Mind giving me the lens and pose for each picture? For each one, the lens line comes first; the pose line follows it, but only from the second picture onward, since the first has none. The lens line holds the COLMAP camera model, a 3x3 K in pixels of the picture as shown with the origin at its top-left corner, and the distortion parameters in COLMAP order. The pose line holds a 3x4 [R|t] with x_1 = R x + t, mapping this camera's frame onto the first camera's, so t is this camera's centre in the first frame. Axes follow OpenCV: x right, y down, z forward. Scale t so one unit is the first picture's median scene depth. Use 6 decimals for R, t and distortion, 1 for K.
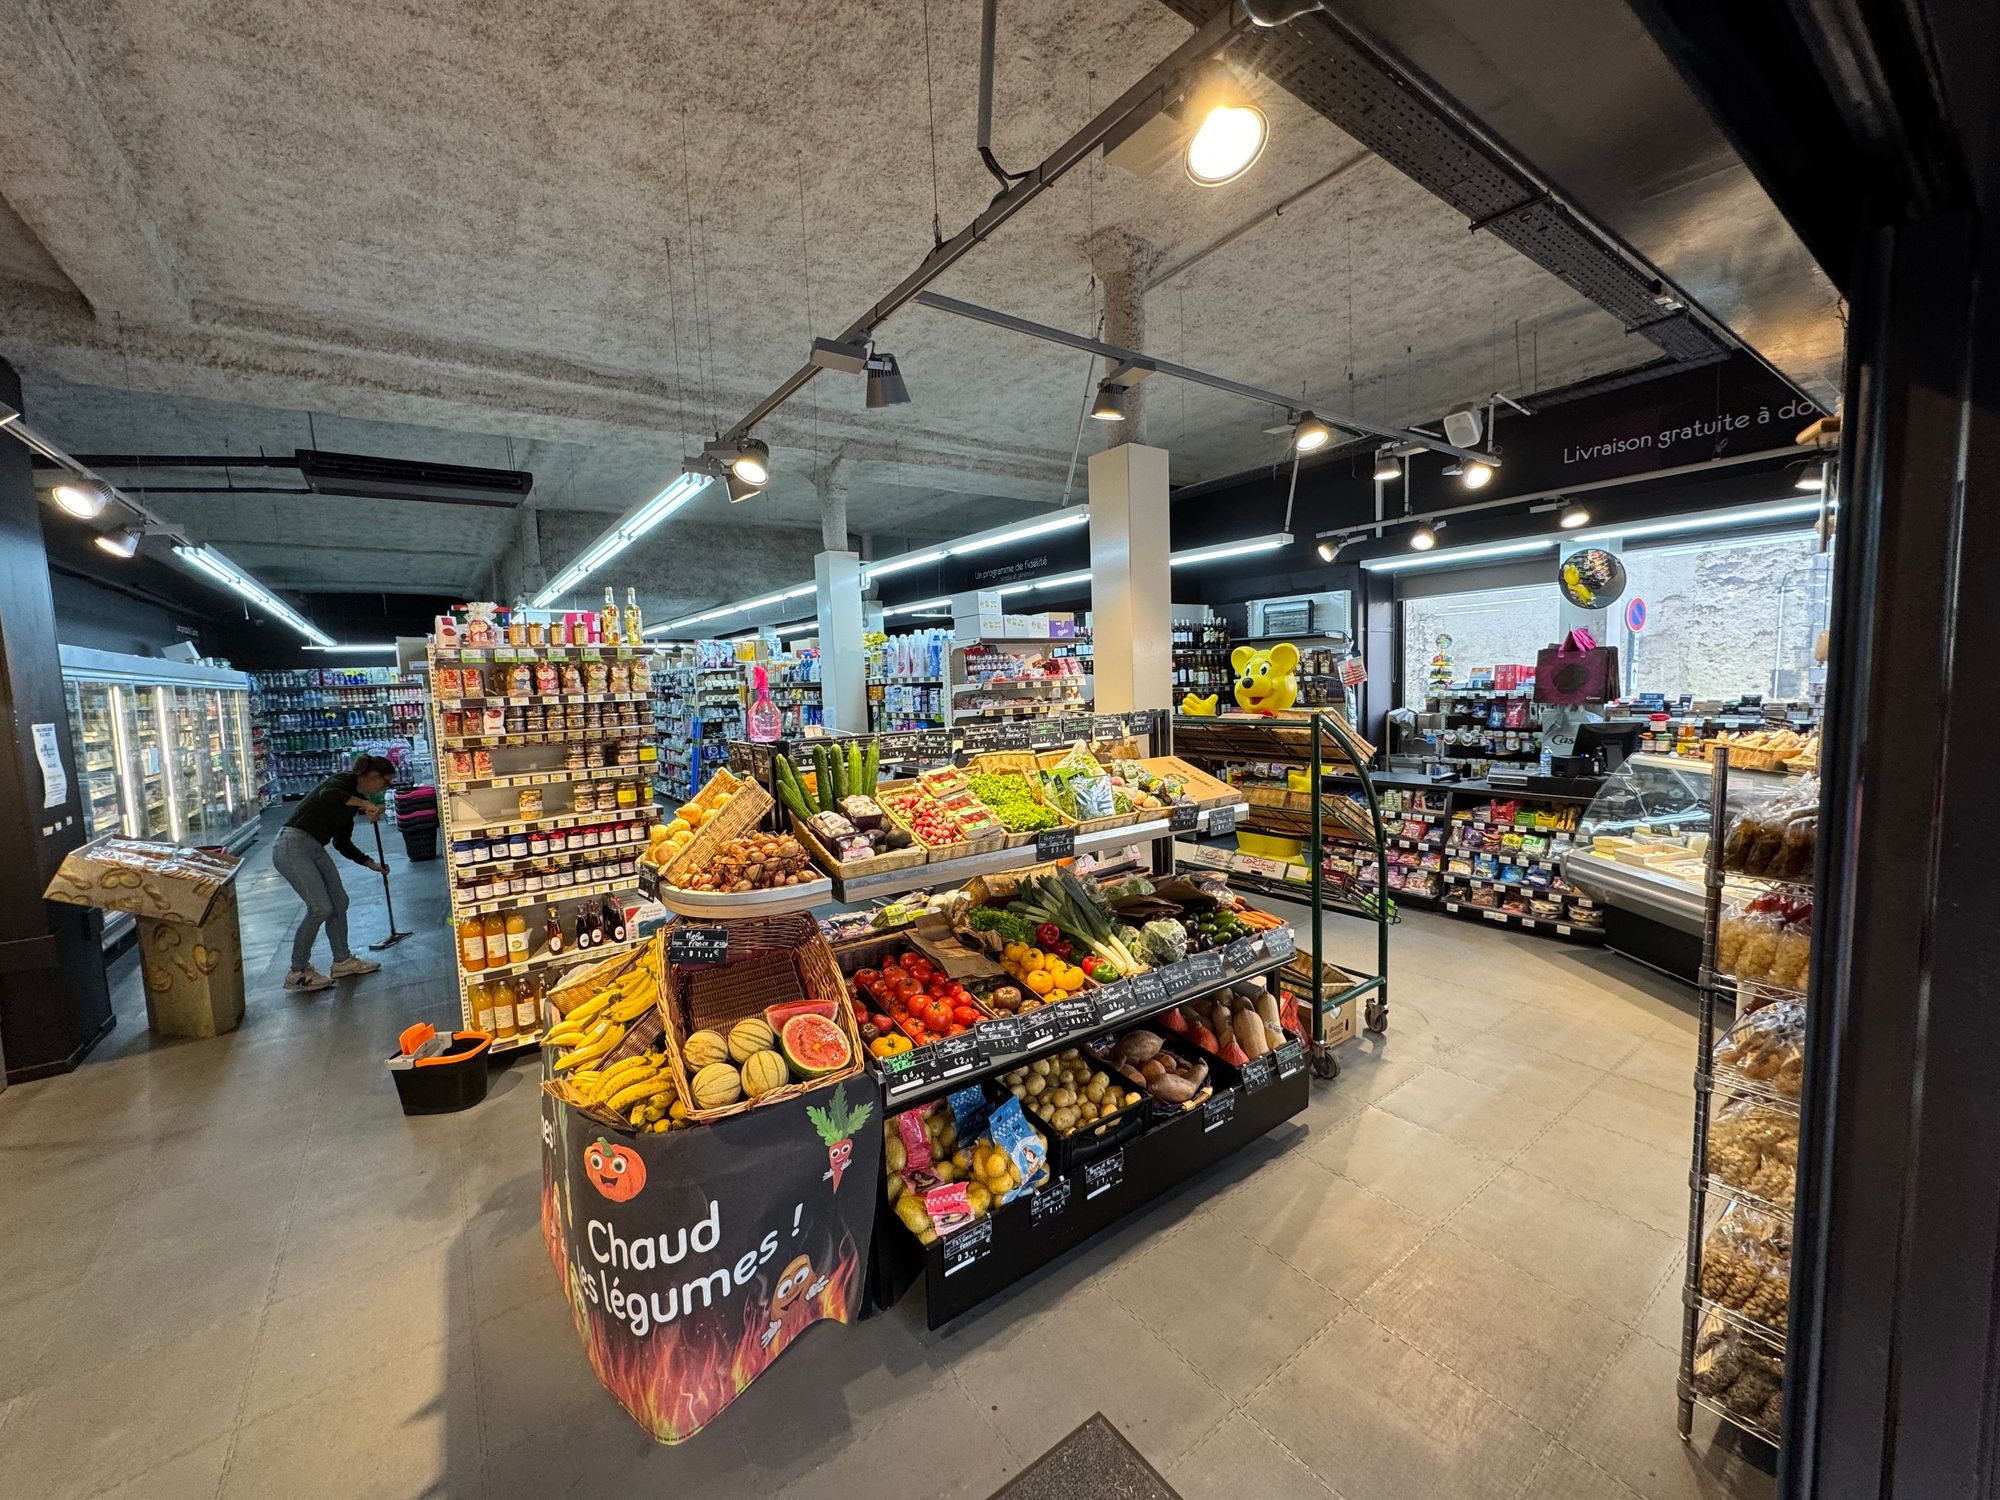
lens RADIAL K [[795.5, 0, 1003.4], [0, 795.5, 749.2], [0, 0, 1]] dist [-0.001723, -0.000135]
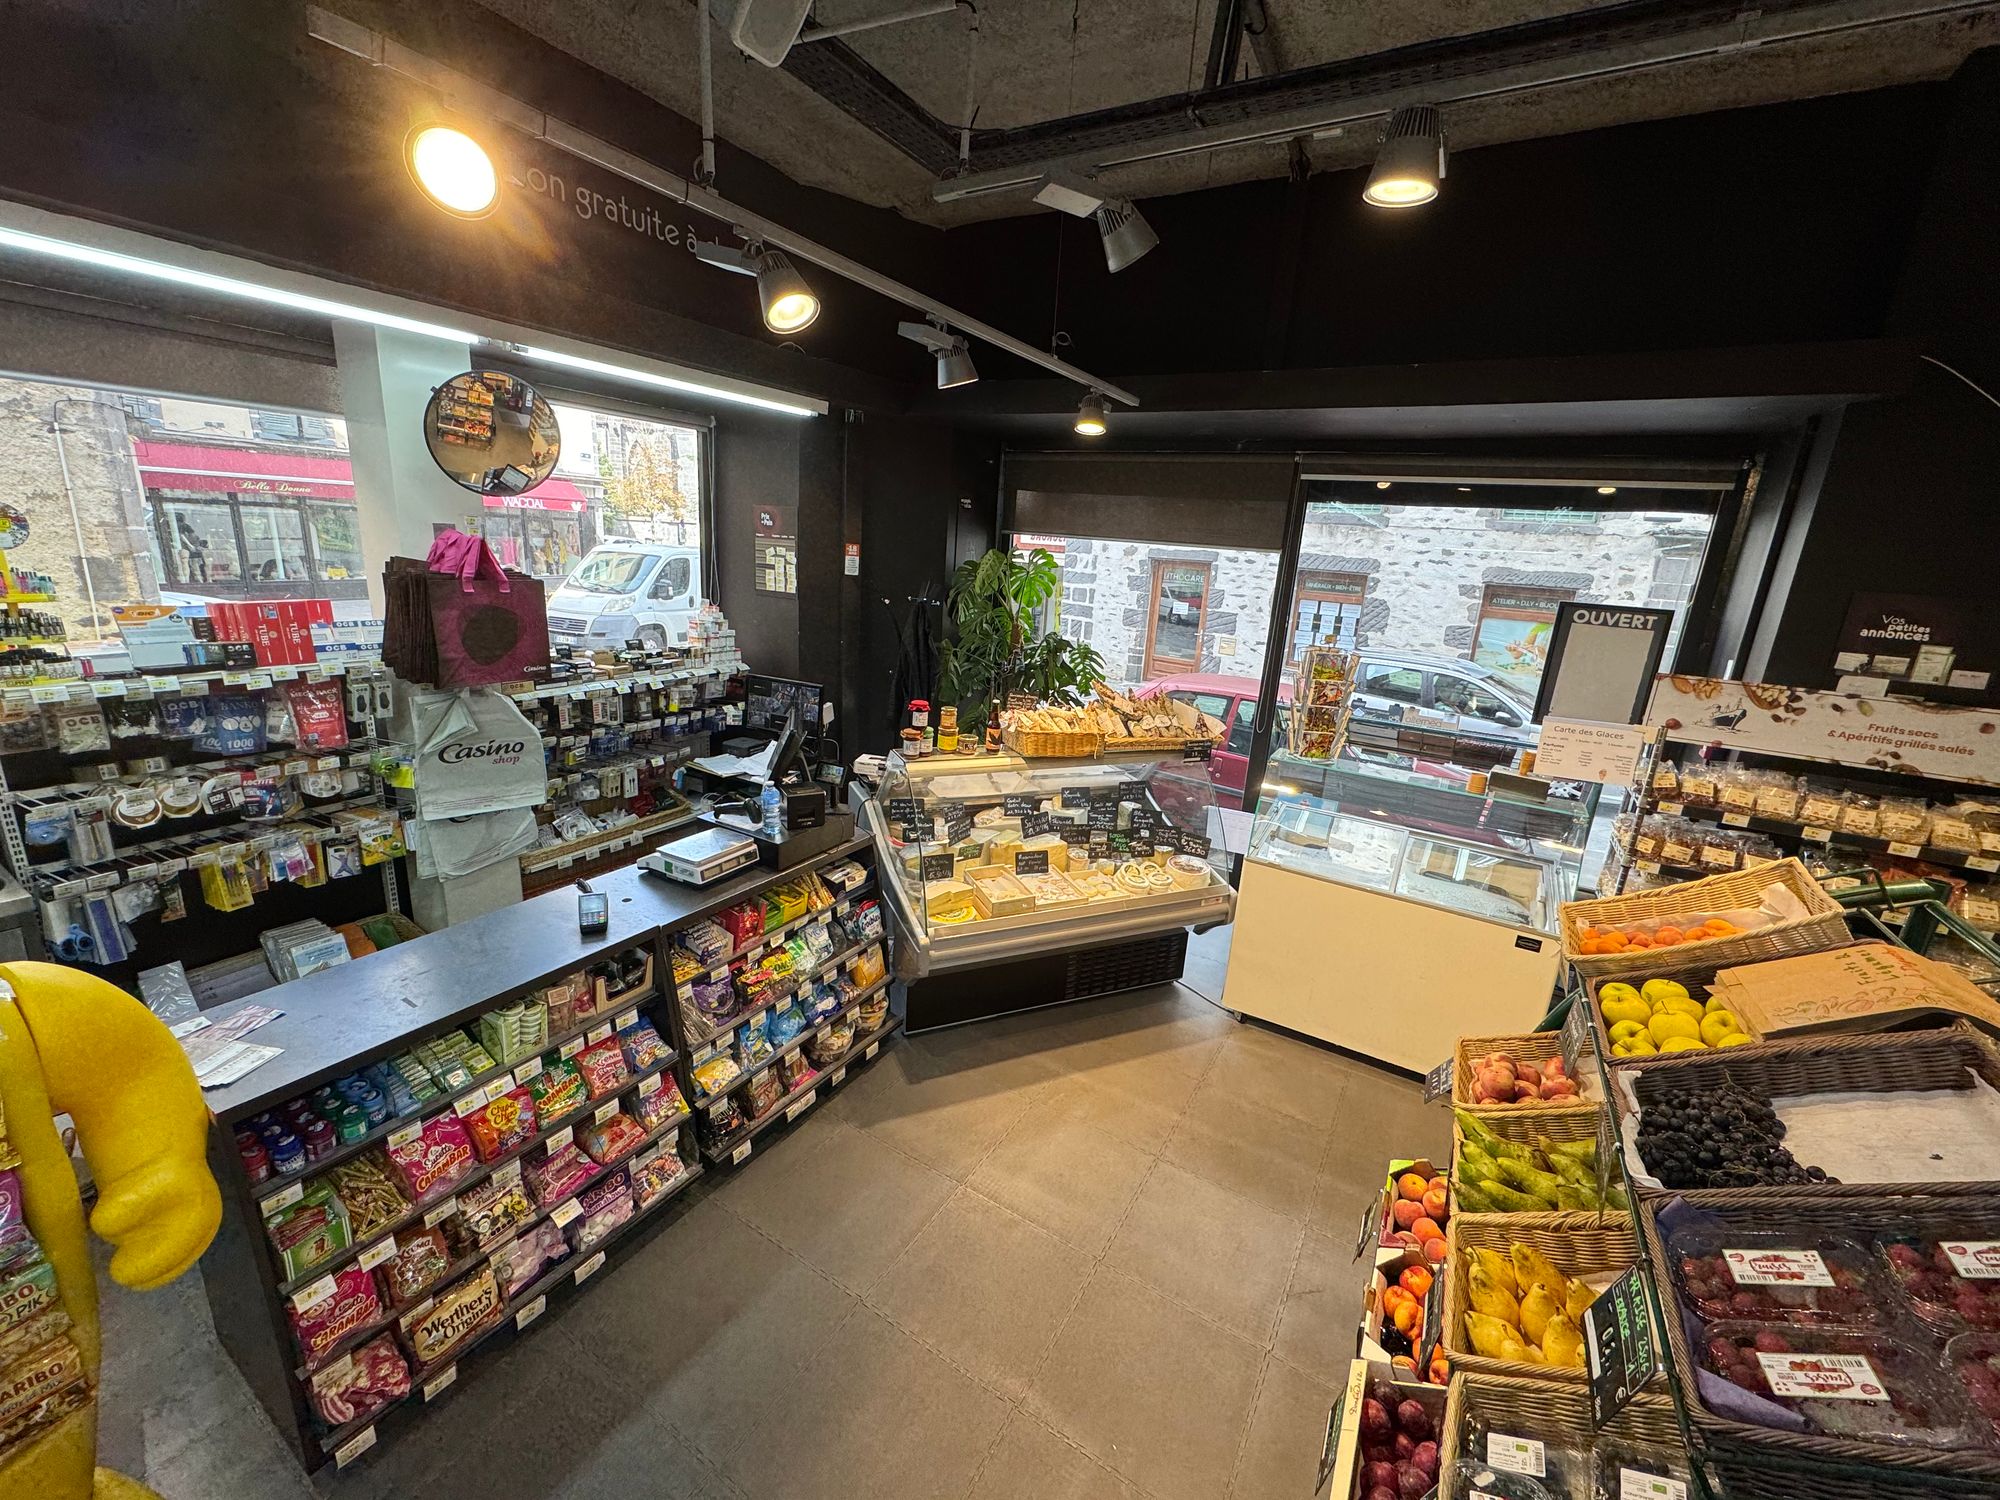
lens RADIAL K [[795.5, 0, 997.5], [0, 795.5, 747.7], [0, 0, 1]] dist [-0.001723, -0.000135]
pose [[-0.389222, -0.221197, 0.894191, 0.105893], [0.038471, 0.965989, 0.255704, -0.121533], [-0.920340, 0.133926, -0.367475, 0.802670]]
